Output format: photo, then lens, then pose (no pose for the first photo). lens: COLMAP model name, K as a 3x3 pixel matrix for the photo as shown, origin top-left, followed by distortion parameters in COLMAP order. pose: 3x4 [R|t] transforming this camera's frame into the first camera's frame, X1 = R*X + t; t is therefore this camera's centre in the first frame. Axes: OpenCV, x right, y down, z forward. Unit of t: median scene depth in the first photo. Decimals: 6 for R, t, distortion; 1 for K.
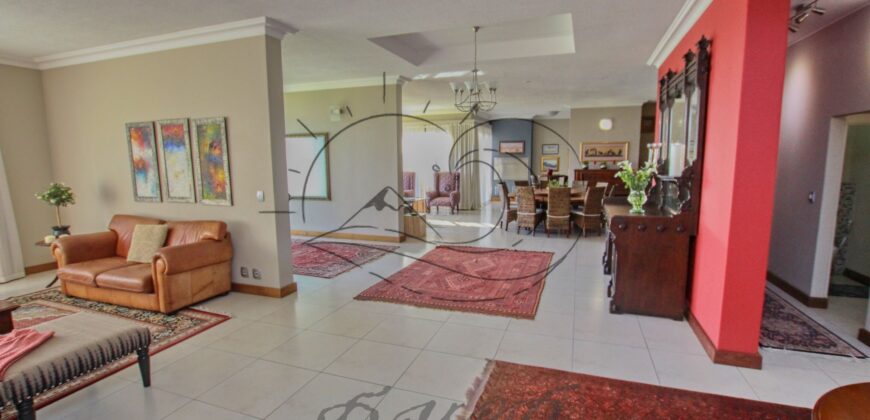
lens RADIAL K [[401.9, 0, 437.4], [0, 401.9, 211.2], [0, 0, 1]] dist [-0.030897, 0.002739]
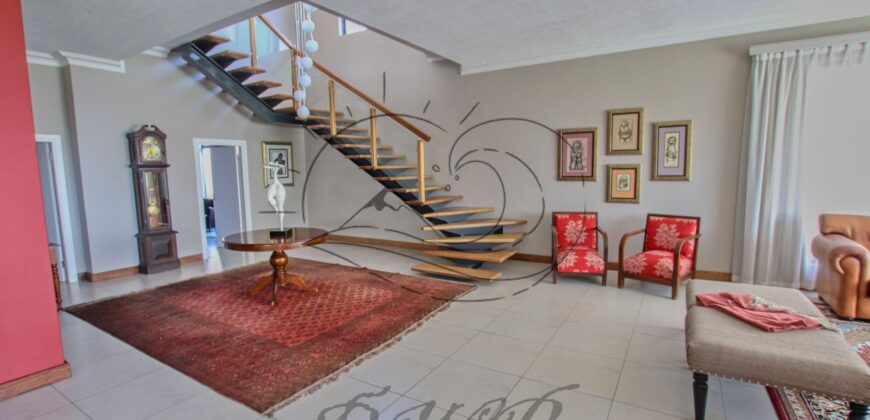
lens RADIAL K [[401.9, 0, 436.9], [0, 401.9, 211.6], [0, 0, 1]] dist [-0.030897, 0.002739]
pose [[-0.979117, -0.000008, 0.203299, -0.310430], [0.049784, 0.969545, 0.239801, -0.154093], [-0.197109, 0.244914, -0.949297, 1.448434]]
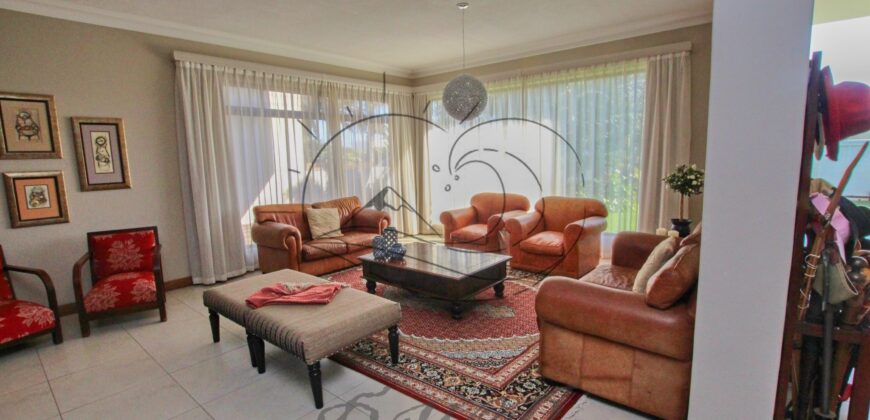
lens RADIAL K [[401.9, 0, 438.2], [0, 401.9, 210.1], [0, 0, 1]] dist [-0.030897, 0.002739]
pose [[-0.339124, 0.137681, -0.930612, -0.064854], [-0.100850, 0.978211, 0.181474, -0.129287], [0.935320, 0.155395, -0.317850, 1.198923]]
